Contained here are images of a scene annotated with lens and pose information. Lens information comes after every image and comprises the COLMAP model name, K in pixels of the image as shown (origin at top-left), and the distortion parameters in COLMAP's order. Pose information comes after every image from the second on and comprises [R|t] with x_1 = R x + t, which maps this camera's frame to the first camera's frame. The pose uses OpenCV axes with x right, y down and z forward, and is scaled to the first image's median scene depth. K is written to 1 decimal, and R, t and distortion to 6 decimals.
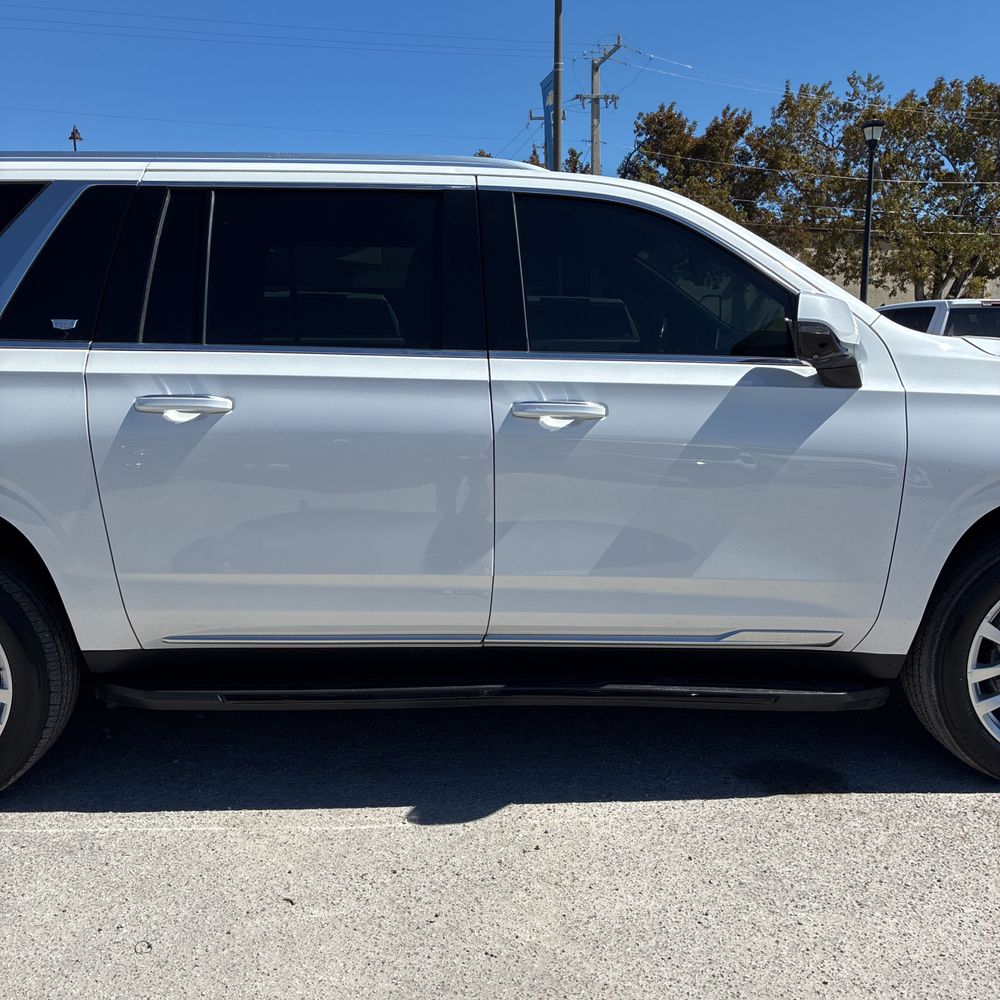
lens RADIAL K [[1006.0, 0, 495.5], [0, 1006.0, 489.0], [0, 0, 1]] dist [0.019952, 0.000000]
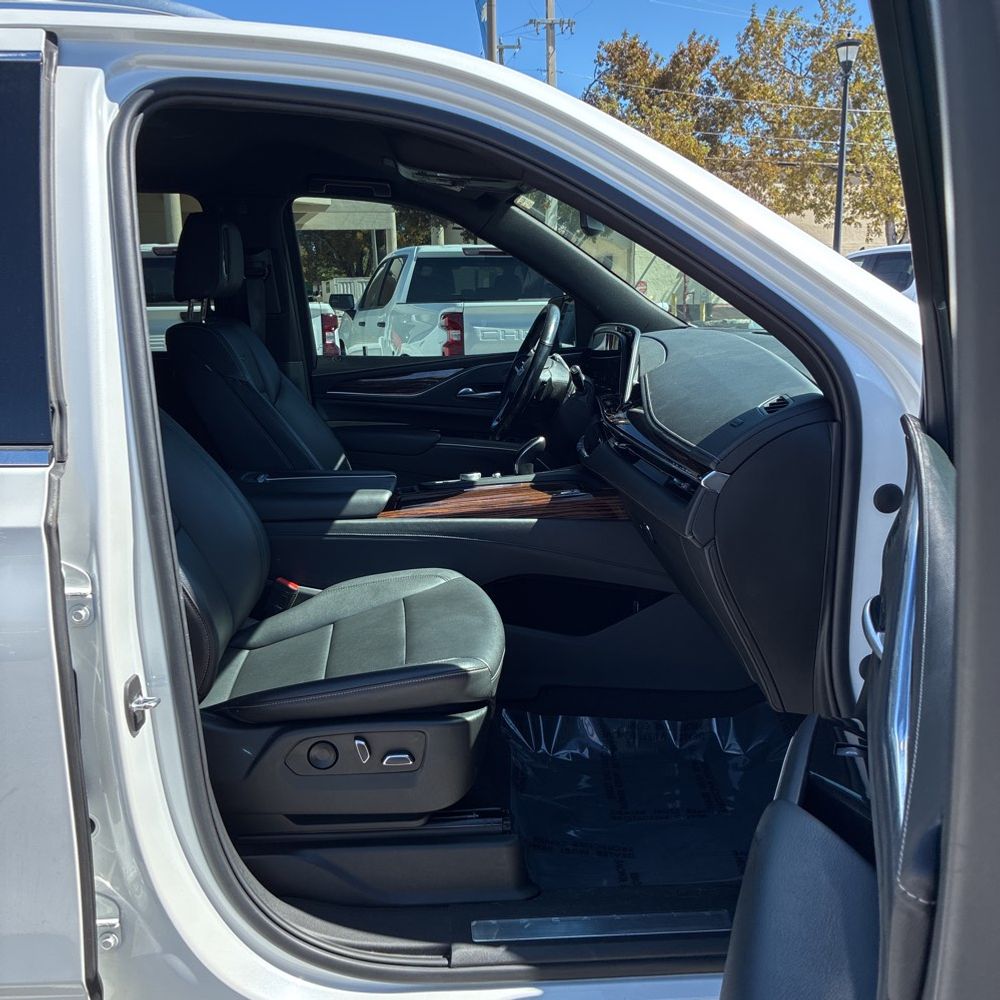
lens RADIAL K [[1006.0, 0, 497.7], [0, 1006.0, 477.8], [0, 0, 1]] dist [0.019952, 0.000000]
pose [[0.999338, -0.019601, 0.030659, 0.013686], [0.018140, 0.998719, 0.047242, -0.011664], [-0.031546, -0.046655, 0.998413, 0.047193]]
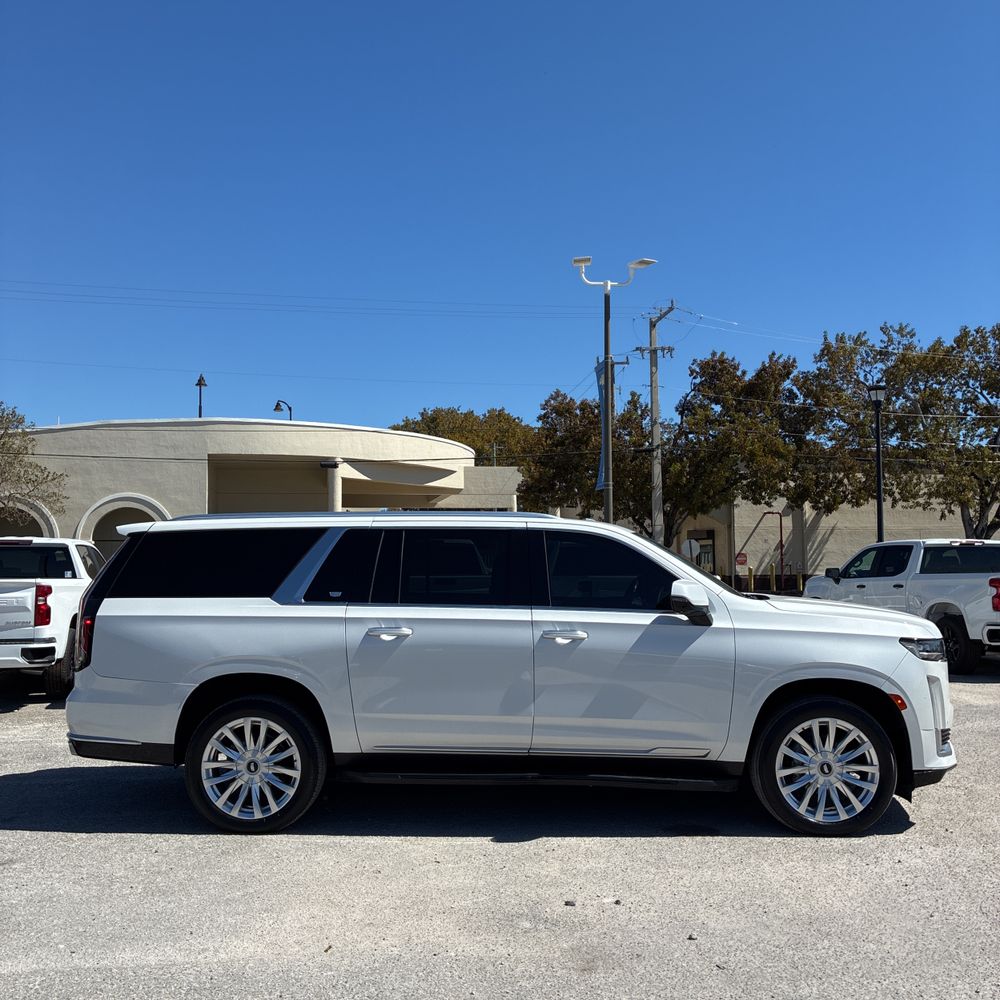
lens RADIAL K [[1006.0, 0, 505.5], [0, 1006.0, 485.5], [0, 0, 1]] dist [0.019952, 0.000000]
pose [[0.997815, -0.004304, -0.065927, 0.006319], [-0.009708, 0.977491, -0.210754, 0.004786], [0.065350, 0.210933, 0.975314, -0.089866]]
